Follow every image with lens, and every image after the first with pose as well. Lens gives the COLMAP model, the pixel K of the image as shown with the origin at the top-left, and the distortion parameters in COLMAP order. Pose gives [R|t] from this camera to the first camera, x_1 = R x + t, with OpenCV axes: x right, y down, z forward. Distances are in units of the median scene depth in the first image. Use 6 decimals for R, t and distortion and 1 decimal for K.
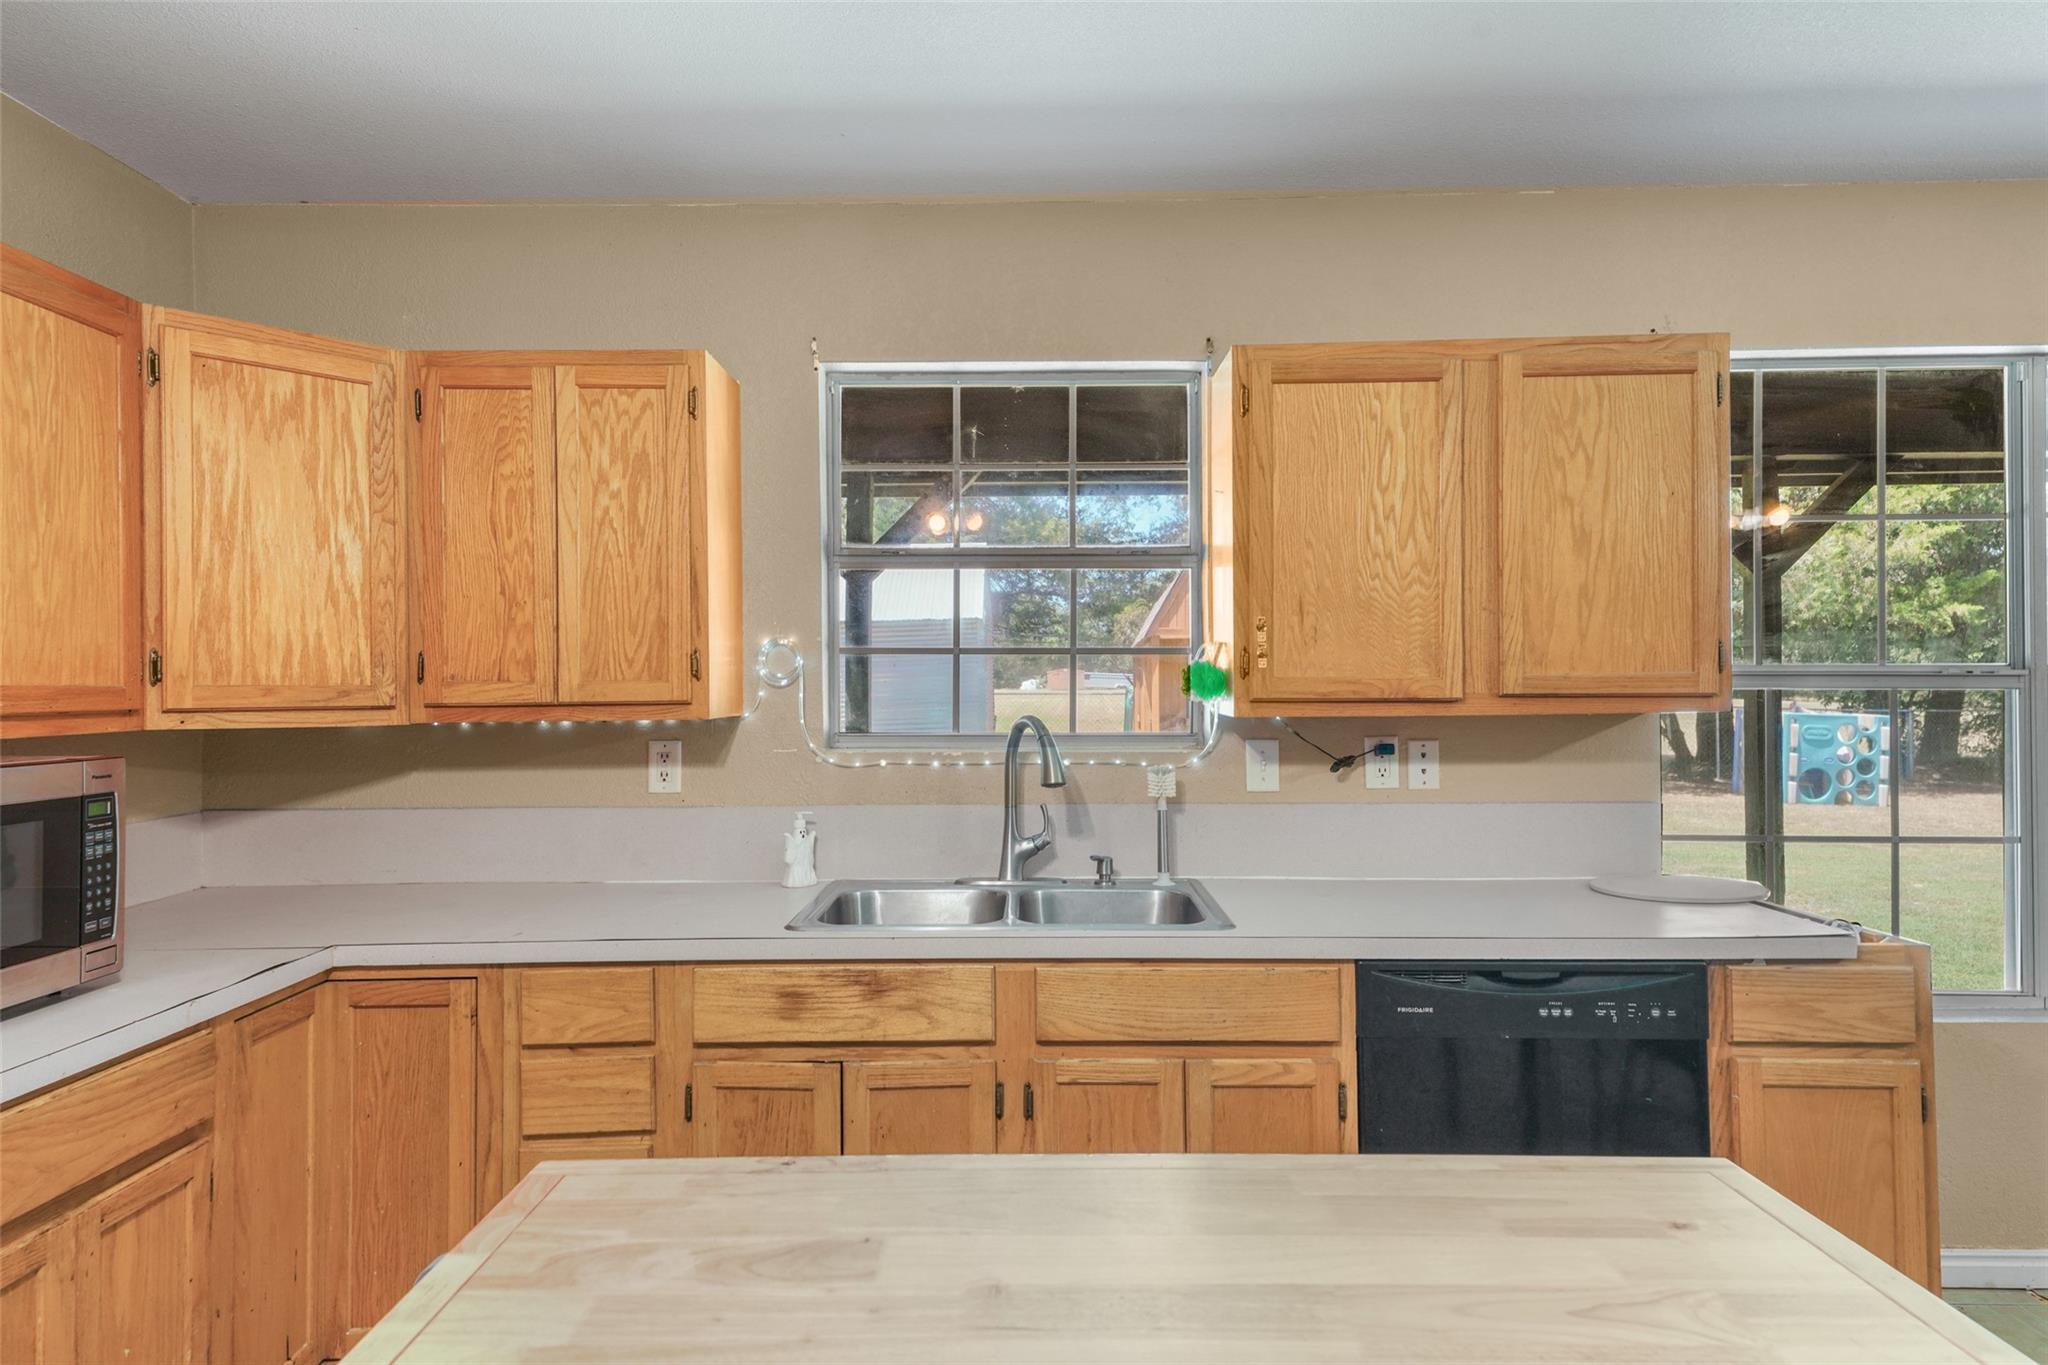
lens RADIAL K [[1240.1, 0, 1024.0], [0, 1240.1, 682.5], [0, 0, 1]] dist [0.046385, -0.001339]
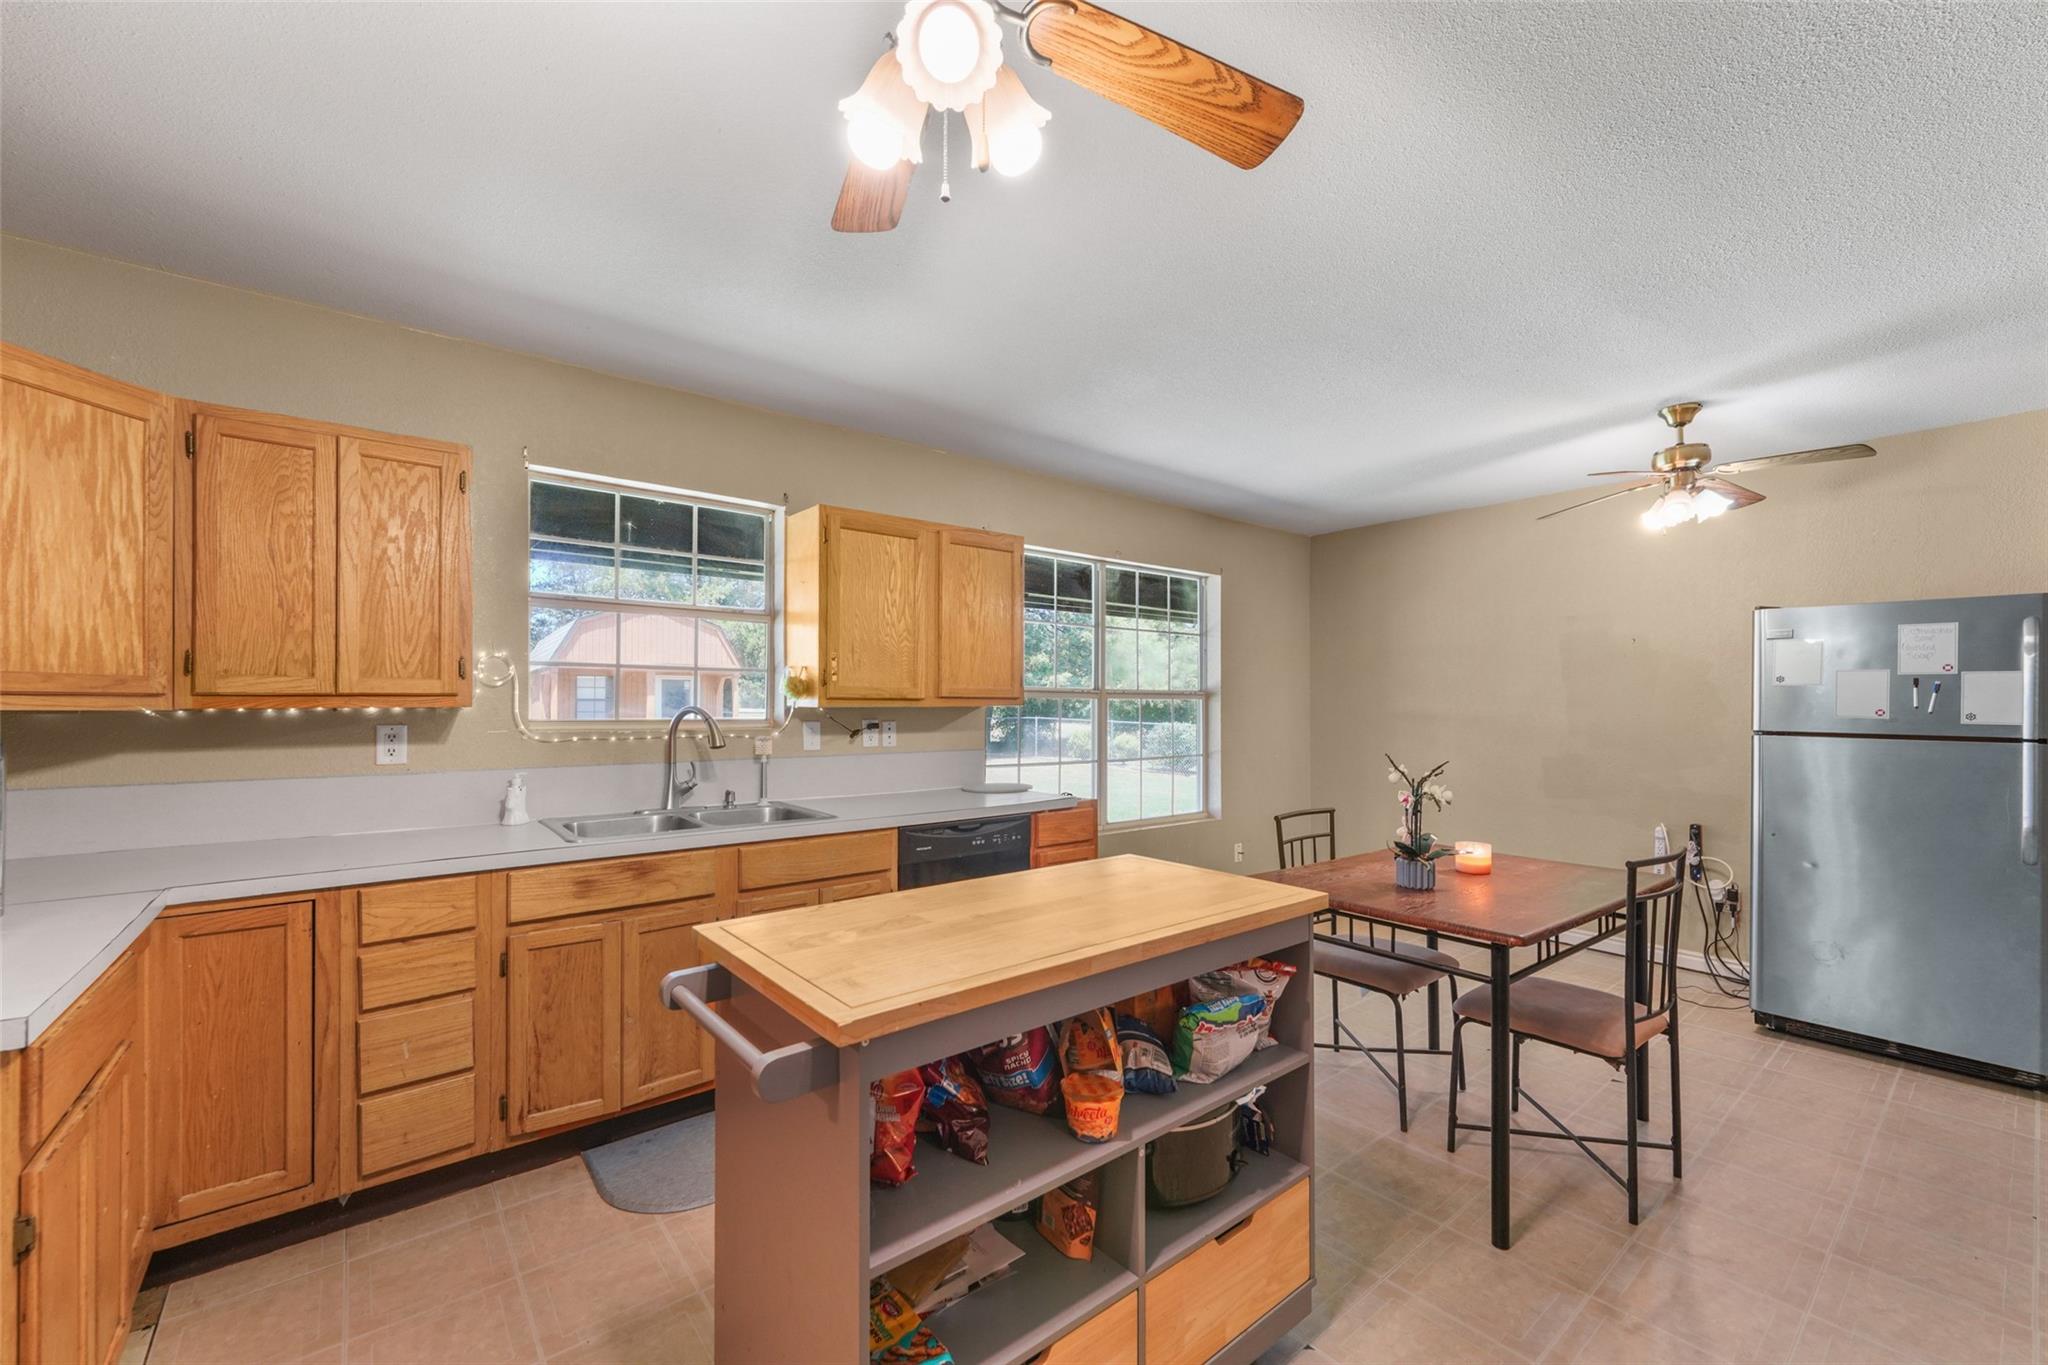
lens RADIAL K [[804.4, 0, 1016.5], [0, 804.4, 706.7], [0, 0, 1]] dist [-0.000128, 0.000088]
pose [[0.774285, 0.005106, 0.632817, -0.358194], [-0.007194, 0.999974, 0.000733, 0.024512], [-0.632796, -0.005120, 0.774301, -0.102293]]
